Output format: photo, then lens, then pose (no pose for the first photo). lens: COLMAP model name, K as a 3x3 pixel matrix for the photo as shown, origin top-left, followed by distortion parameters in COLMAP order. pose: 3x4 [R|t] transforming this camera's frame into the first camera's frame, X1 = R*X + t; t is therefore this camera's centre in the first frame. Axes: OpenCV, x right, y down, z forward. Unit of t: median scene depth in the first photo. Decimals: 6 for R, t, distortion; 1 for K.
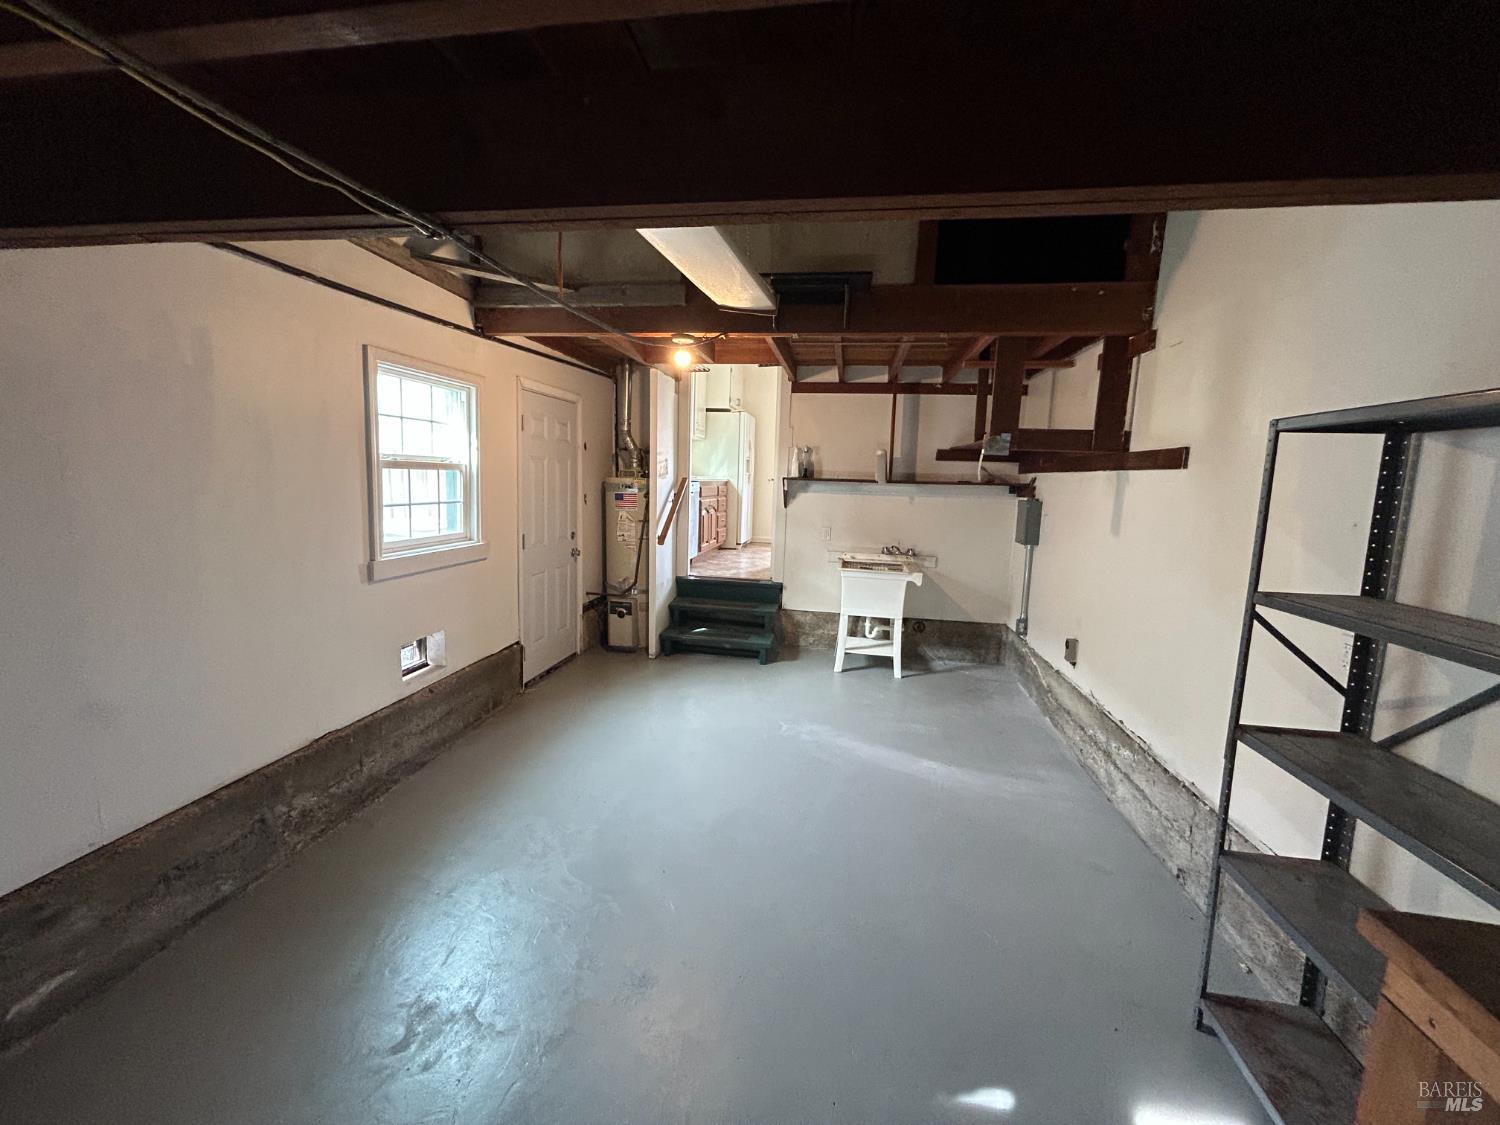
lens RADIAL K [[614.2, 0, 748.4], [0, 614.2, 553.8], [0, 0, 1]] dist [0.008271, 0.000027]
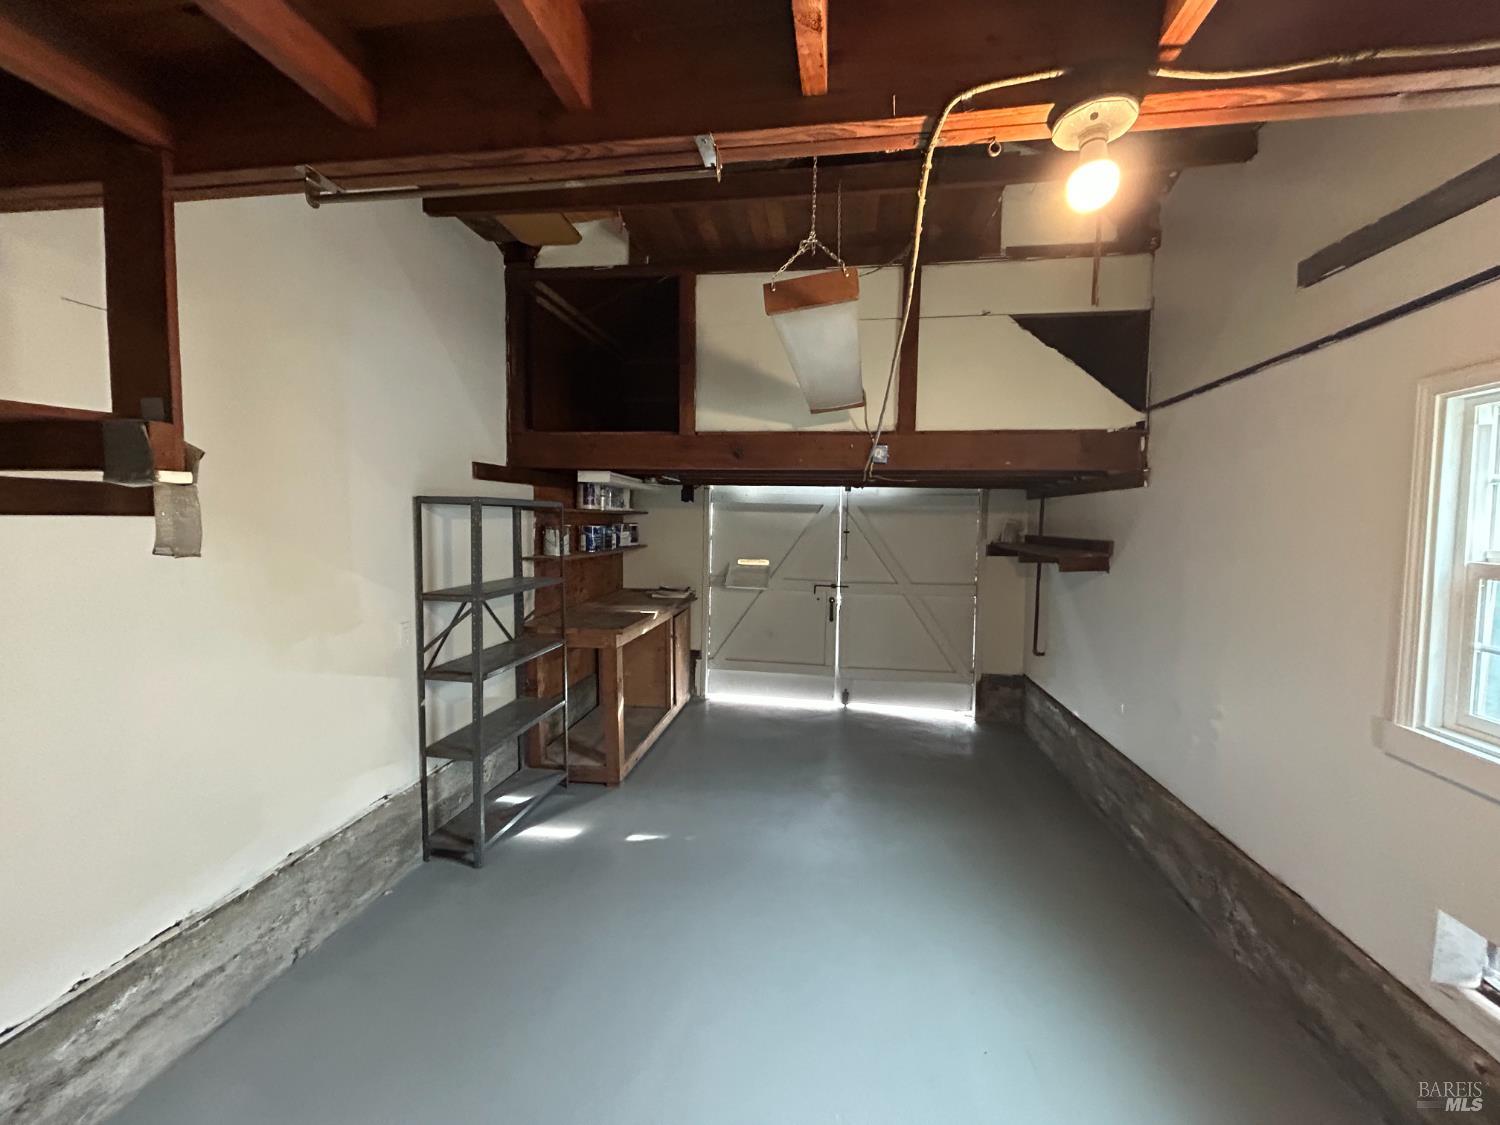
lens RADIAL K [[614.2, 0, 748.4], [0, 614.2, 553.8], [0, 0, 1]] dist [0.008271, 0.000027]
pose [[-0.998741, -0.048375, -0.013286, 0.071398], [-0.049963, 0.982971, 0.176836, -0.281875], [0.004506, 0.177277, -0.984151, 1.919063]]
